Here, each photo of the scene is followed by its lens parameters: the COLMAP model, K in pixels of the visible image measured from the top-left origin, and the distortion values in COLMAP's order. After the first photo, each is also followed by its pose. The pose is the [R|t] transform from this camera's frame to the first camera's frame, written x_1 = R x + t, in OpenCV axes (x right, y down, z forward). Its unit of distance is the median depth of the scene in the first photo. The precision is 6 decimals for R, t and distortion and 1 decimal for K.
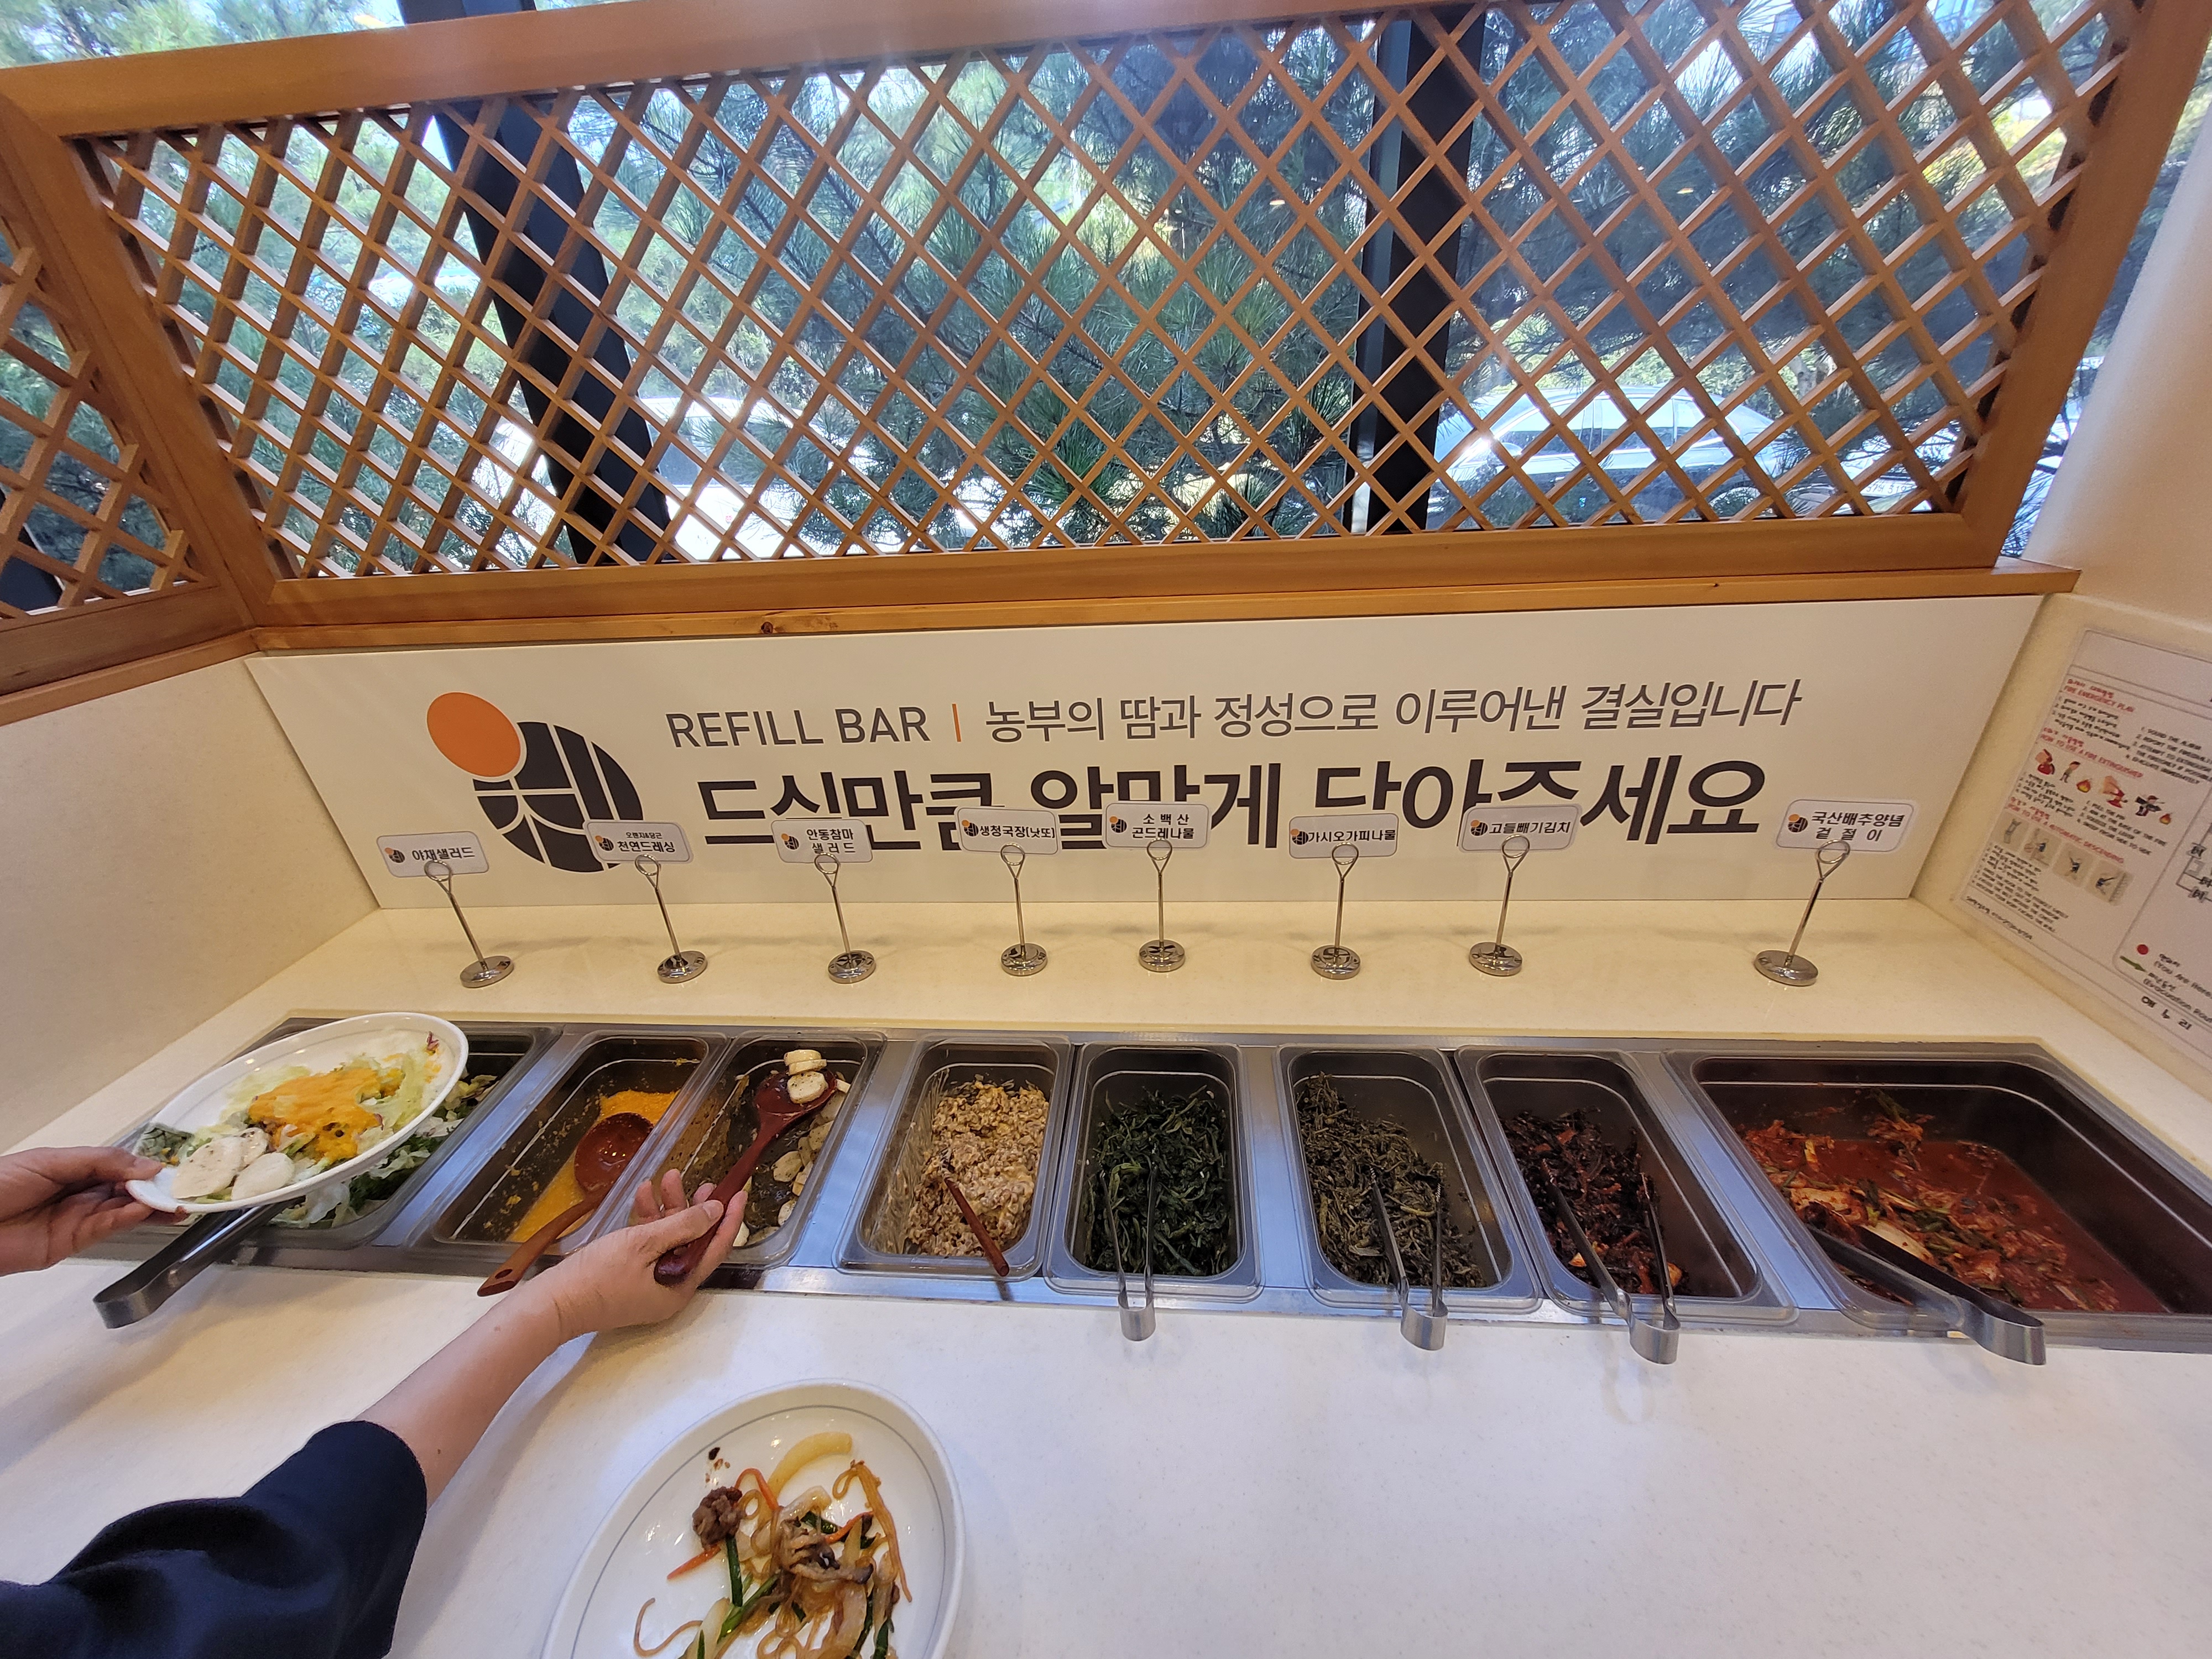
lens RADIAL K [[872.6, 0, 1098.2], [0, 872.6, 842.3], [0, 0, 1]] dist [-0.003124, -0.000035]
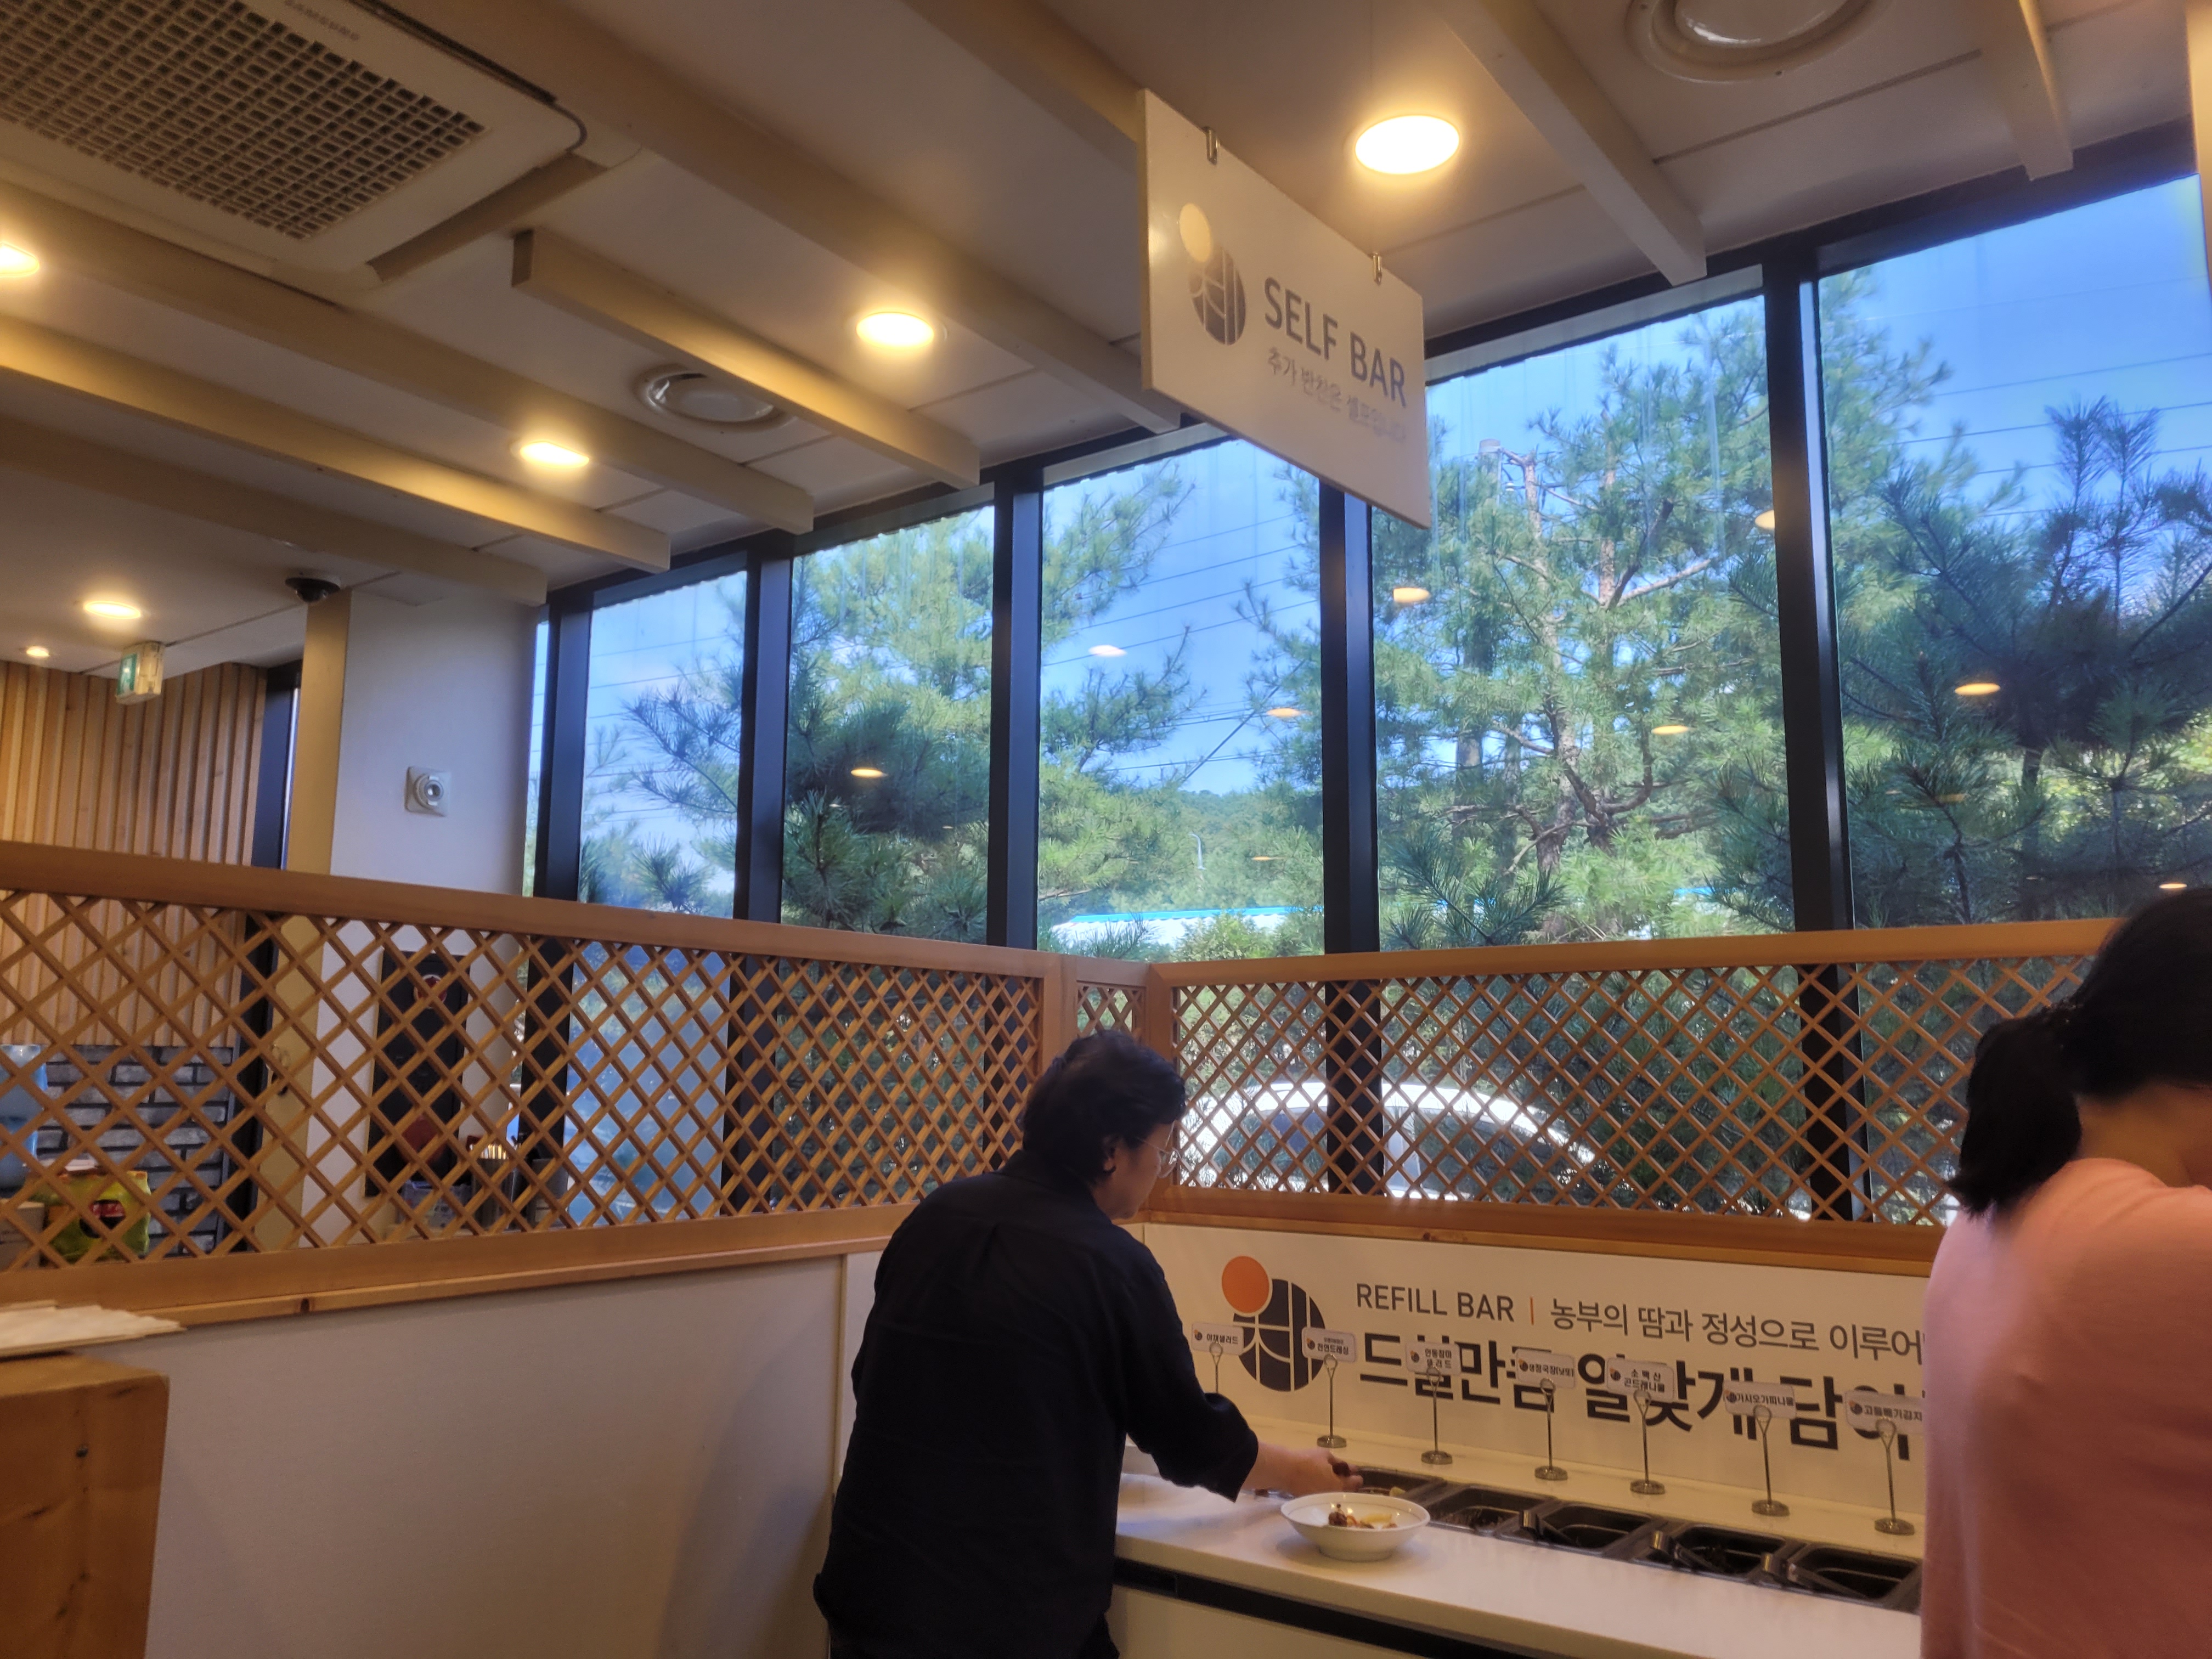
lens RADIAL K [[1677.2, 0, 1102.6], [0, 1677.2, 832.7], [0, 0, 1]] dist [0.039217, -0.003512]
pose [[0.842921, -0.024349, -0.537486, 0.811055], [-0.292455, 0.817776, -0.495694, 0.861084], [0.451613, 0.575021, 0.682200, -1.838448]]
